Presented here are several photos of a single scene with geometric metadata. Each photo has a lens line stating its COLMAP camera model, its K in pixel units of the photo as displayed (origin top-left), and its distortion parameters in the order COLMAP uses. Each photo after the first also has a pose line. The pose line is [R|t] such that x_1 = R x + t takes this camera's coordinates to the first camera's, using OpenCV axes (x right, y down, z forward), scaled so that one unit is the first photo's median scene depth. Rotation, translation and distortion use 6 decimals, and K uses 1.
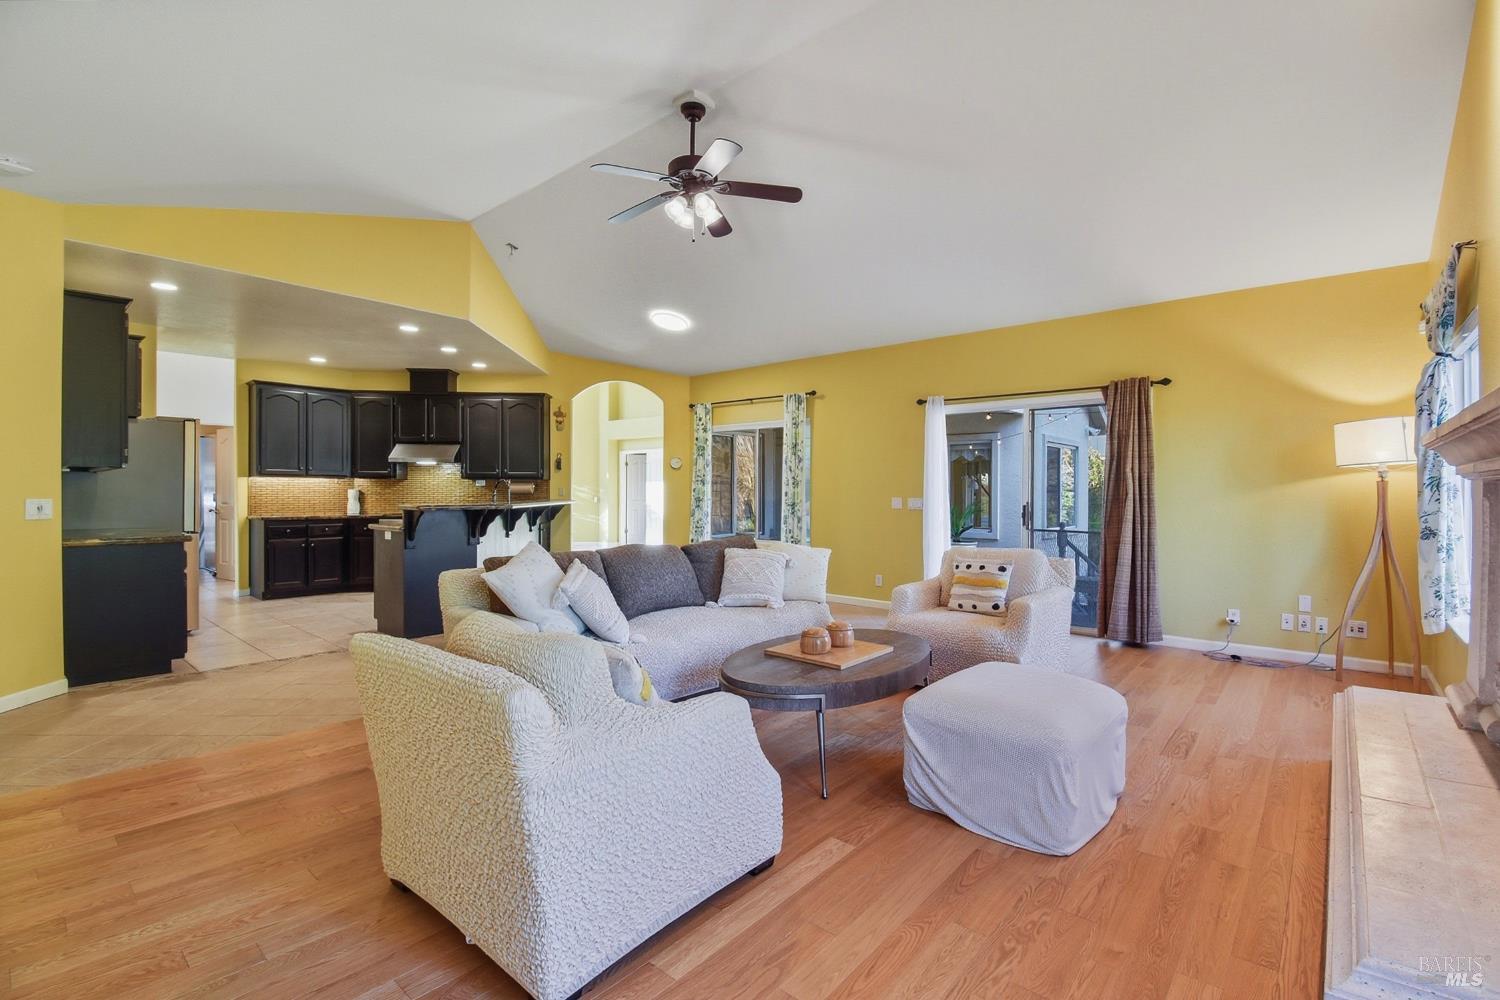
lens RADIAL K [[673.0, 0, 753.4], [0, 673.0, 494.0], [0, 0, 1]] dist [0.019685, -0.026993]
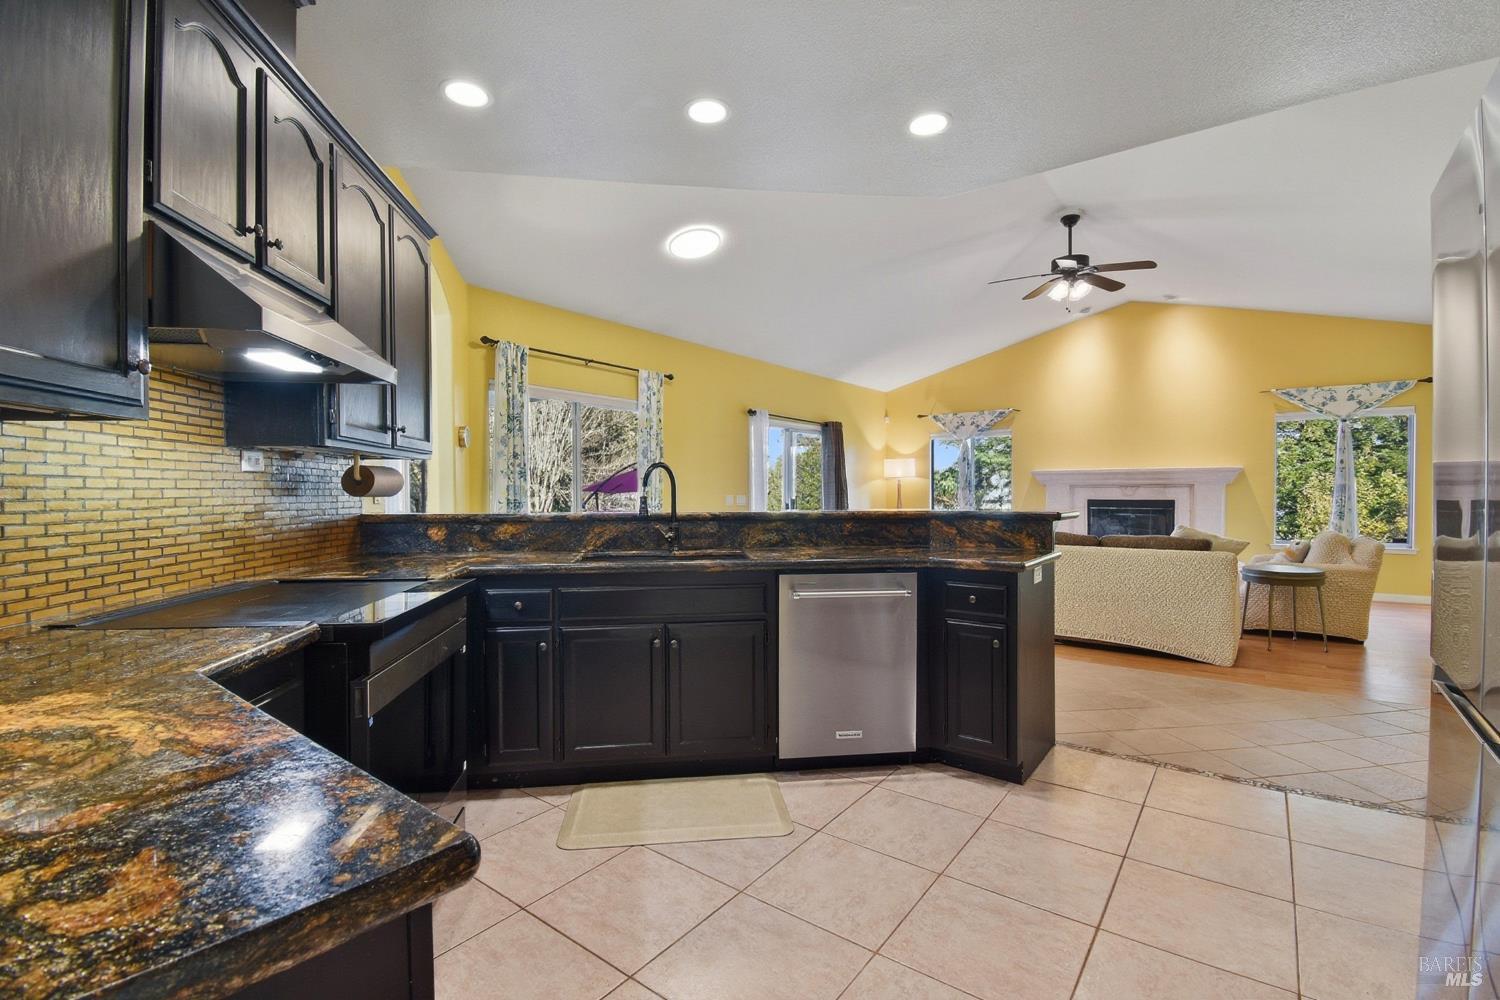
lens RADIAL K [[673.0, 0, 753.4], [0, 673.0, 494.0], [0, 0, 1]] dist [0.019685, -0.026993]
pose [[-0.074721, -0.008705, 0.997166, -0.758206], [0.005500, 0.999943, 0.009141, -0.004889], [-0.997189, 0.006168, -0.074669, 0.913287]]
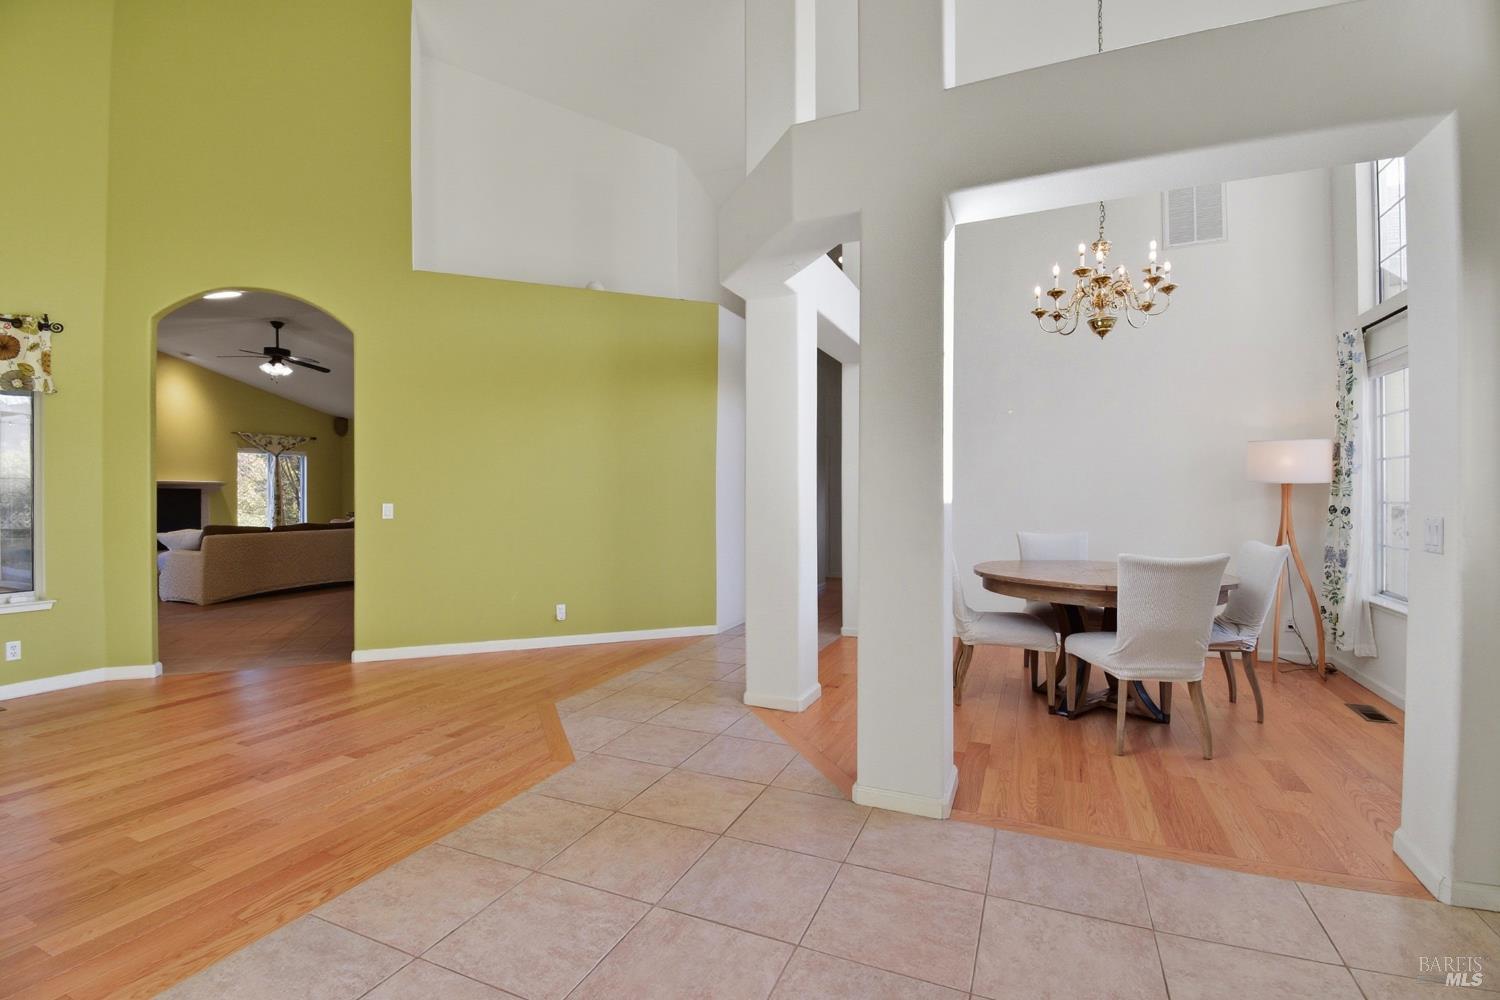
lens RADIAL K [[673.0, 0, 753.4], [0, 673.0, 494.0], [0, 0, 1]] dist [0.019685, -0.026993]
pose [[-0.951472, 0.007505, -0.307644, -0.467896], [0.007353, 0.999972, 0.001654, -0.000960], [0.307647, -0.000688, -0.951500, 1.837321]]
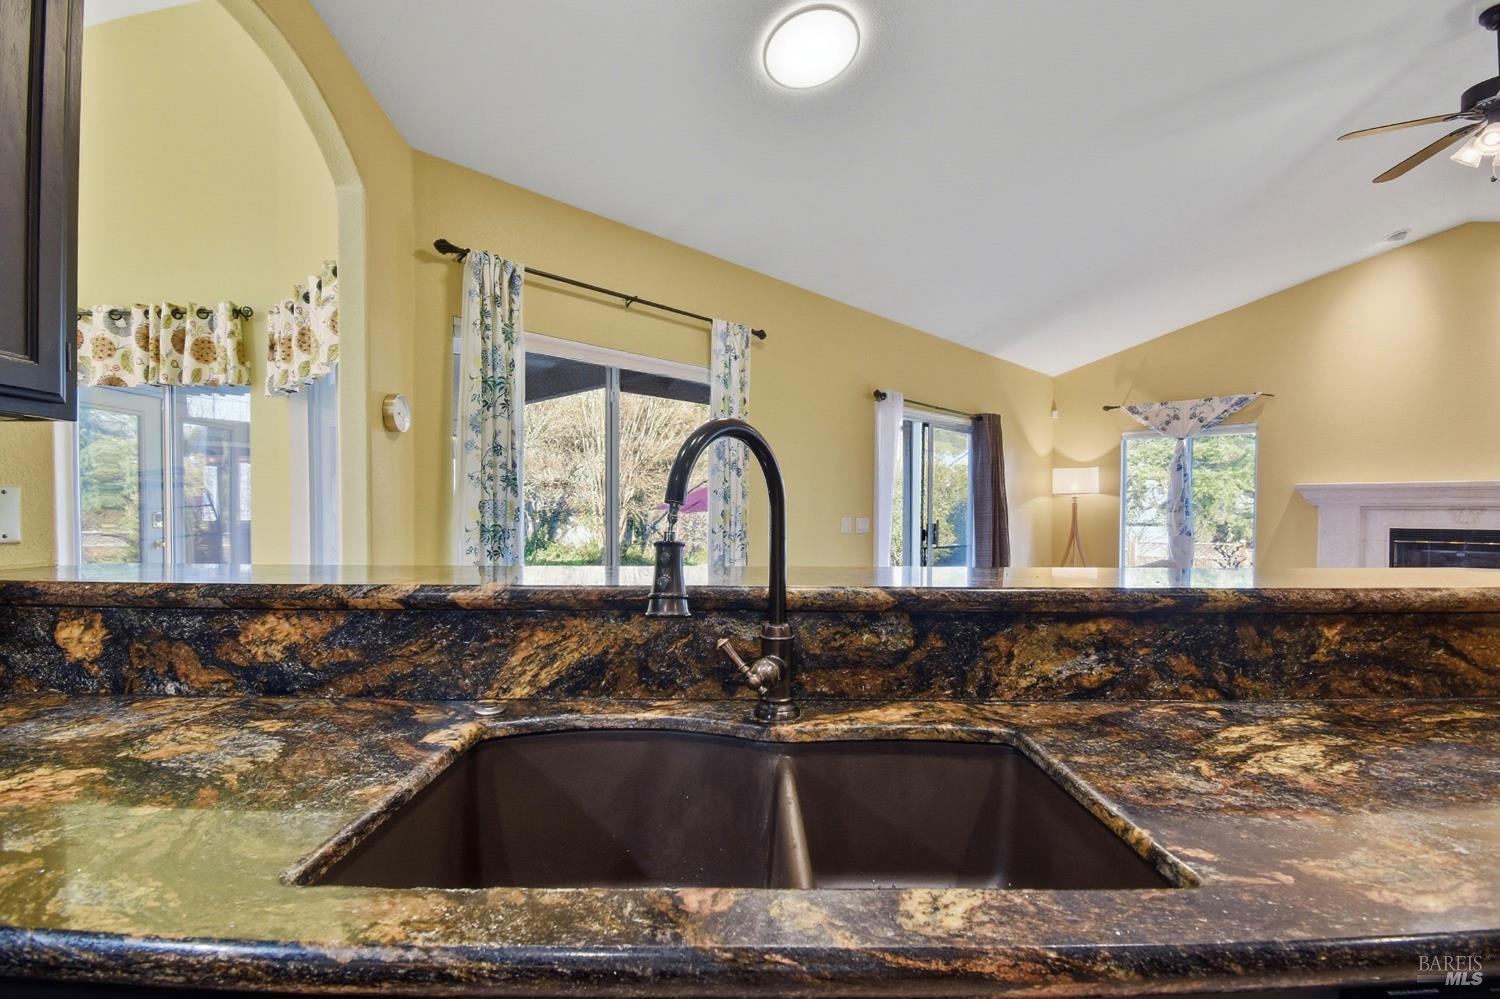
lens RADIAL K [[684.9, 0, 751.5], [0, 684.9, 519.0], [0, 0, 1]] dist [0.021666, -0.028999]
pose [[0.056802, -0.018836, 0.998208, -0.467295], [-0.001562, 0.999819, 0.018956, -0.005704], [-0.998384, -0.002636, 0.056763, 0.929053]]
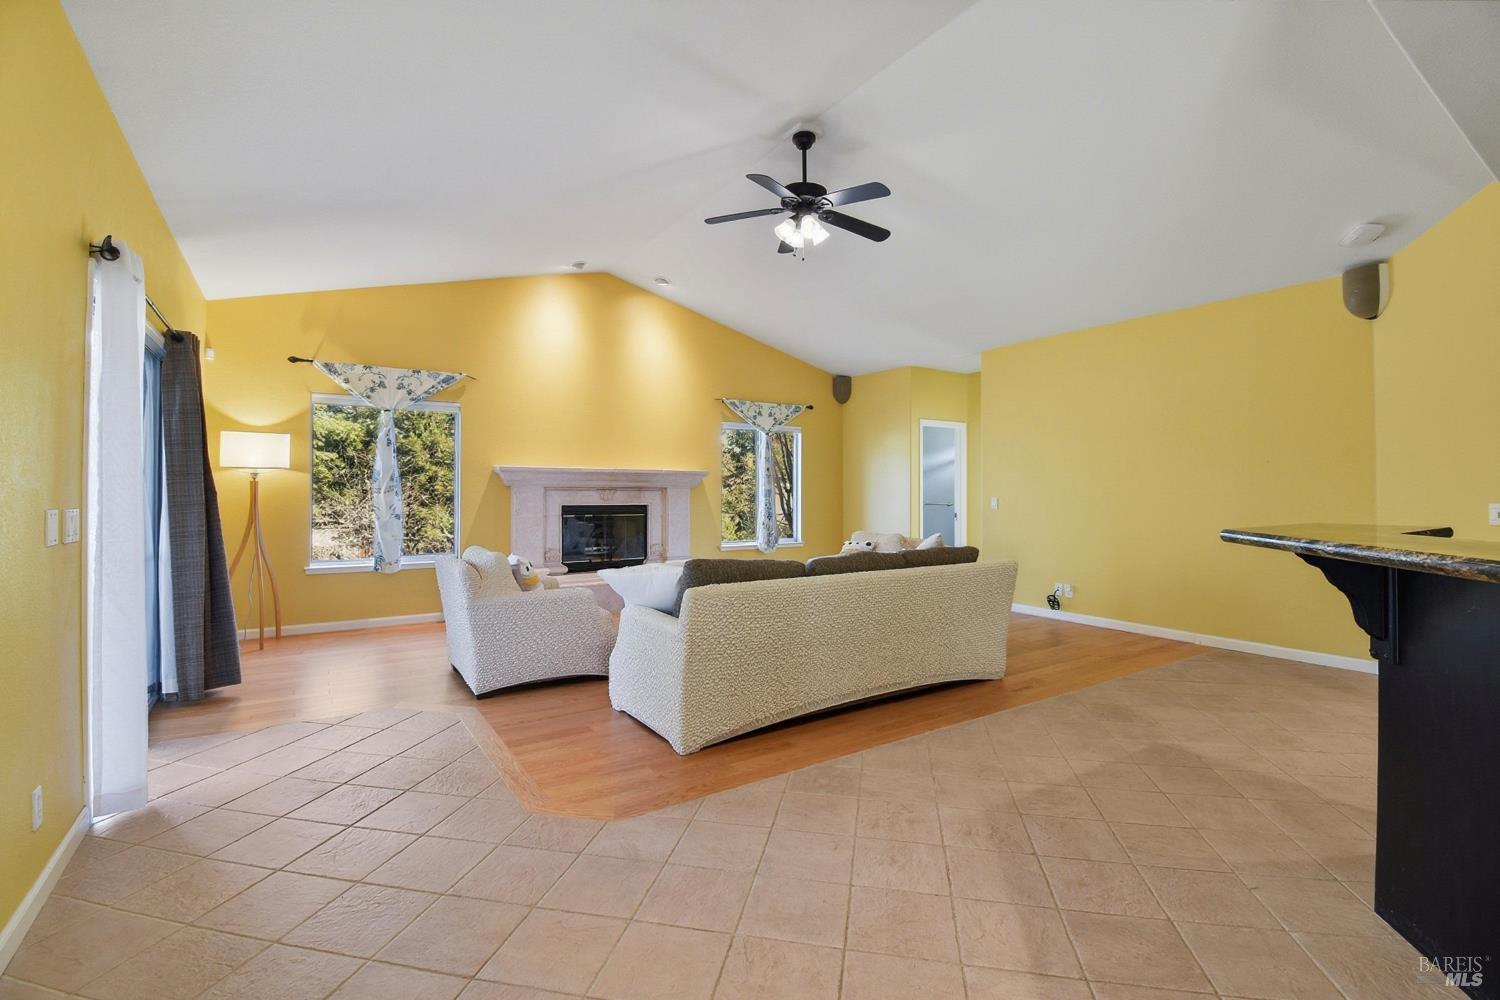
lens RADIAL K [[673.0, 0, 753.4], [0, 673.0, 494.0], [0, 0, 1]] dist [0.019685, -0.026993]
pose [[-0.965423, -0.000115, 0.260688, -0.162067], [-0.000430, 0.999999, -0.001152, 0.003165], [-0.260687, -0.001224, -0.965423, 1.060451]]
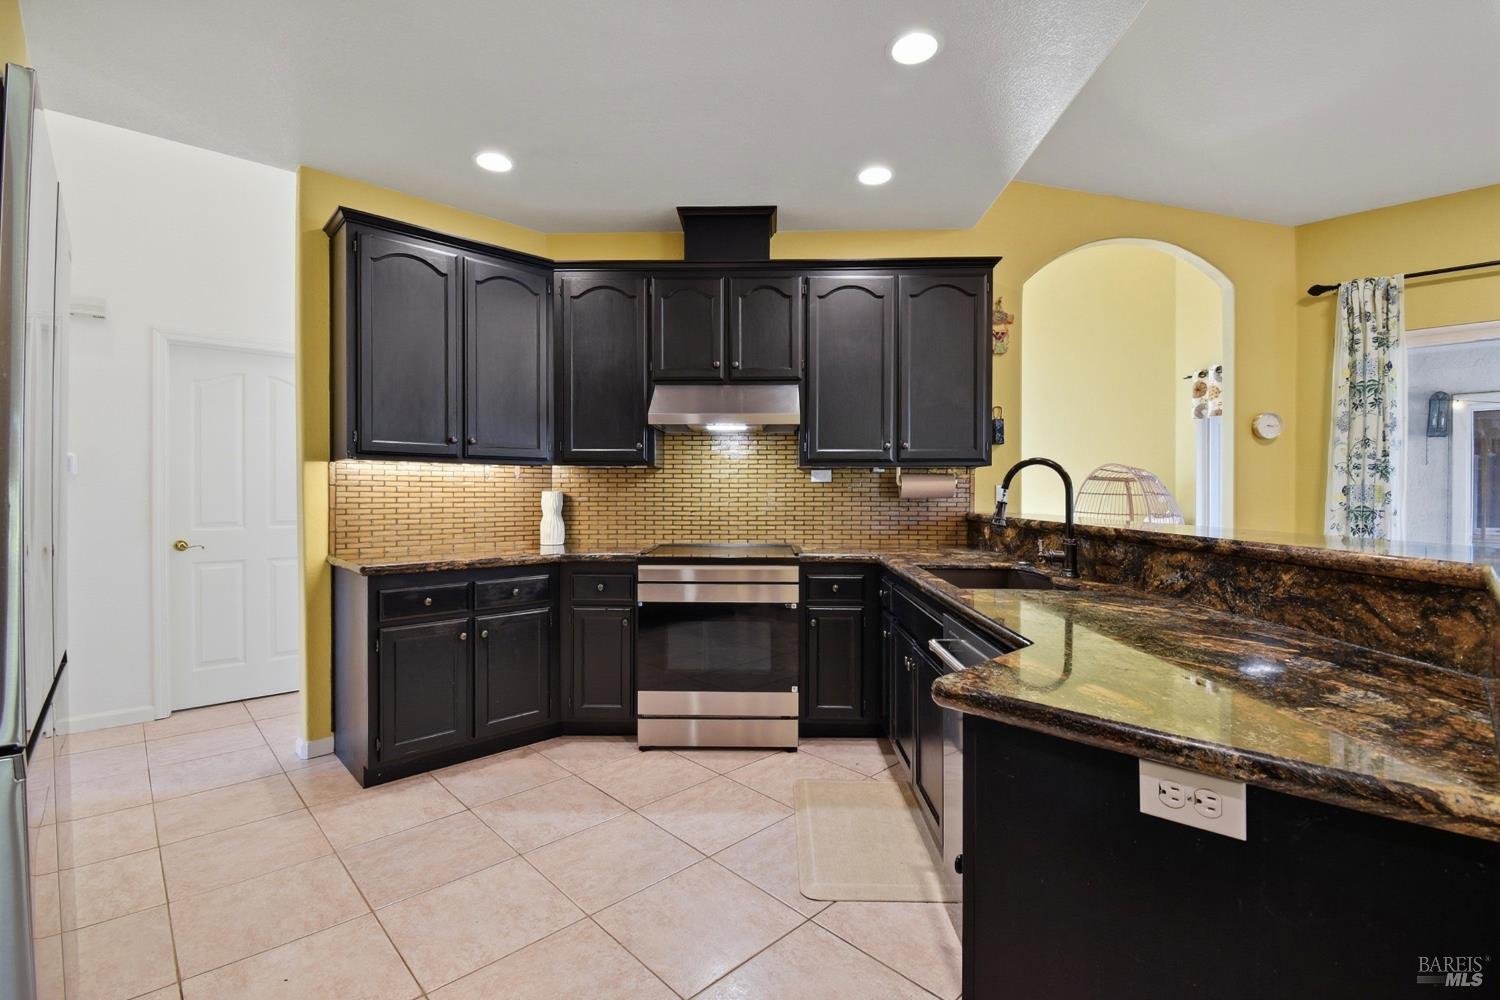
lens RADIAL K [[673.0, 0, 753.4], [0, 673.0, 494.0], [0, 0, 1]] dist [0.019685, -0.026993]
pose [[0.995781, -0.003760, -0.091686, -0.452440], [0.003569, 0.999991, -0.002250, -0.003535], [0.091693, 0.001913, 0.995785, 0.612597]]
